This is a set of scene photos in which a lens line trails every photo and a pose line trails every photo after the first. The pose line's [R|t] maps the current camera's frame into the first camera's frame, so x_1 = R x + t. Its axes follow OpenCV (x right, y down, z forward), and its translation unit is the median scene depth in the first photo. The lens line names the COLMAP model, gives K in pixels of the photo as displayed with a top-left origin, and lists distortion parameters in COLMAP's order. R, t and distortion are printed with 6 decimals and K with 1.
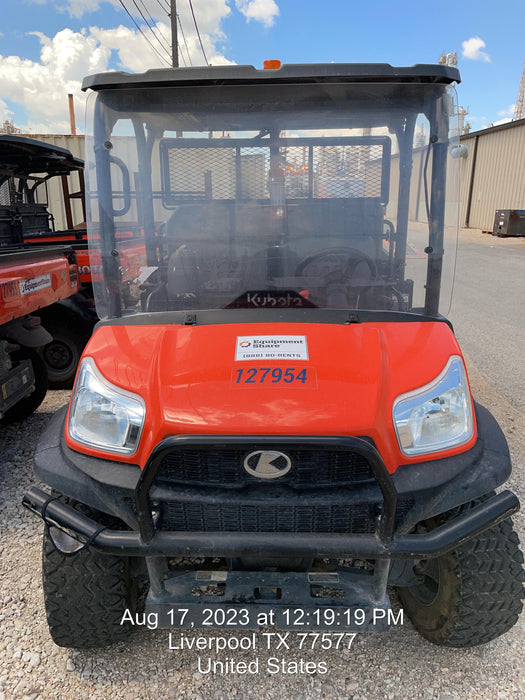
lens RADIAL K [[499.3, 0, 285.3], [0, 499.3, 347.3], [0, 0, 1]] dist [0.030650, -0.002292]
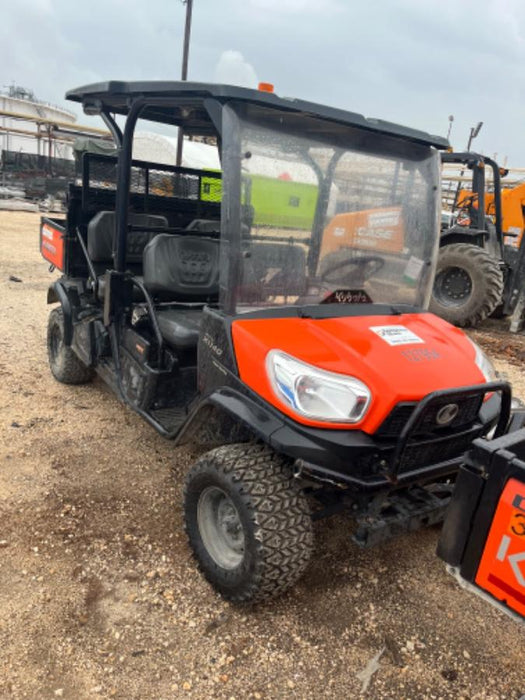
lens RADIAL K [[530.4, 0, 265.5], [0, 530.4, 356.0], [0, 0, 1]] dist [0.053036, -0.002220]
pose [[0.823139, -0.057104, 0.564962, -0.969781], [0.030948, 0.997963, 0.055779, -0.028492], [-0.566997, -0.028429, 0.823229, 0.016259]]
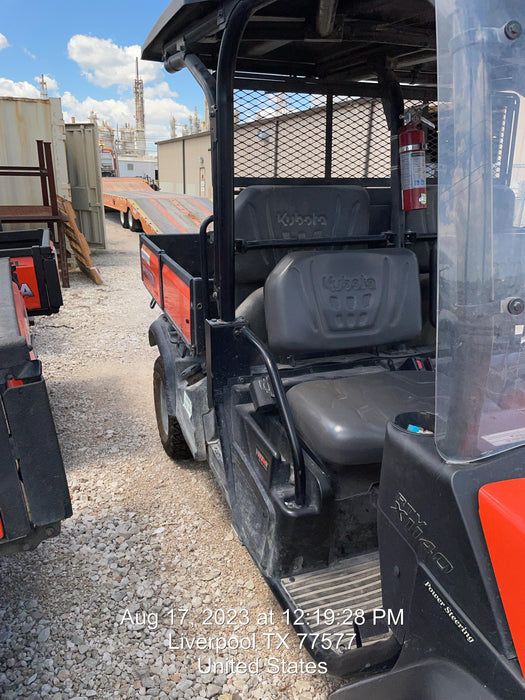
lens RADIAL K [[530.4, 0, 265.5], [0, 530.4, 356.0], [0, 0, 1]] dist [0.053036, -0.002220]
pose [[0.937636, -0.100118, 0.332890, -0.669389], [0.081905, 0.994294, 0.068340, -0.199419], [-0.337832, -0.036812, 0.940486, 0.667643]]
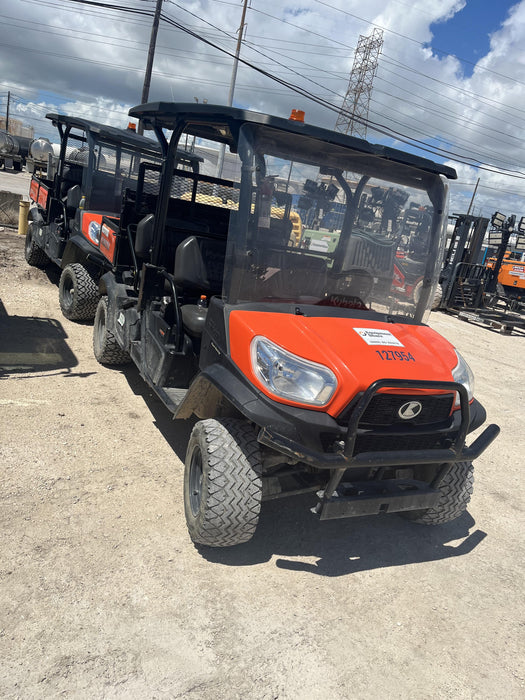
lens RADIAL K [[530.4, 0, 265.5], [0, 530.4, 356.0], [0, 0, 1]] dist [0.053036, -0.002220]
pose [[0.880640, 0.053587, 0.470746, -0.918481], [-0.071394, 0.997247, 0.020039, 0.041570], [-0.468376, -0.051255, 0.882041, -0.213438]]
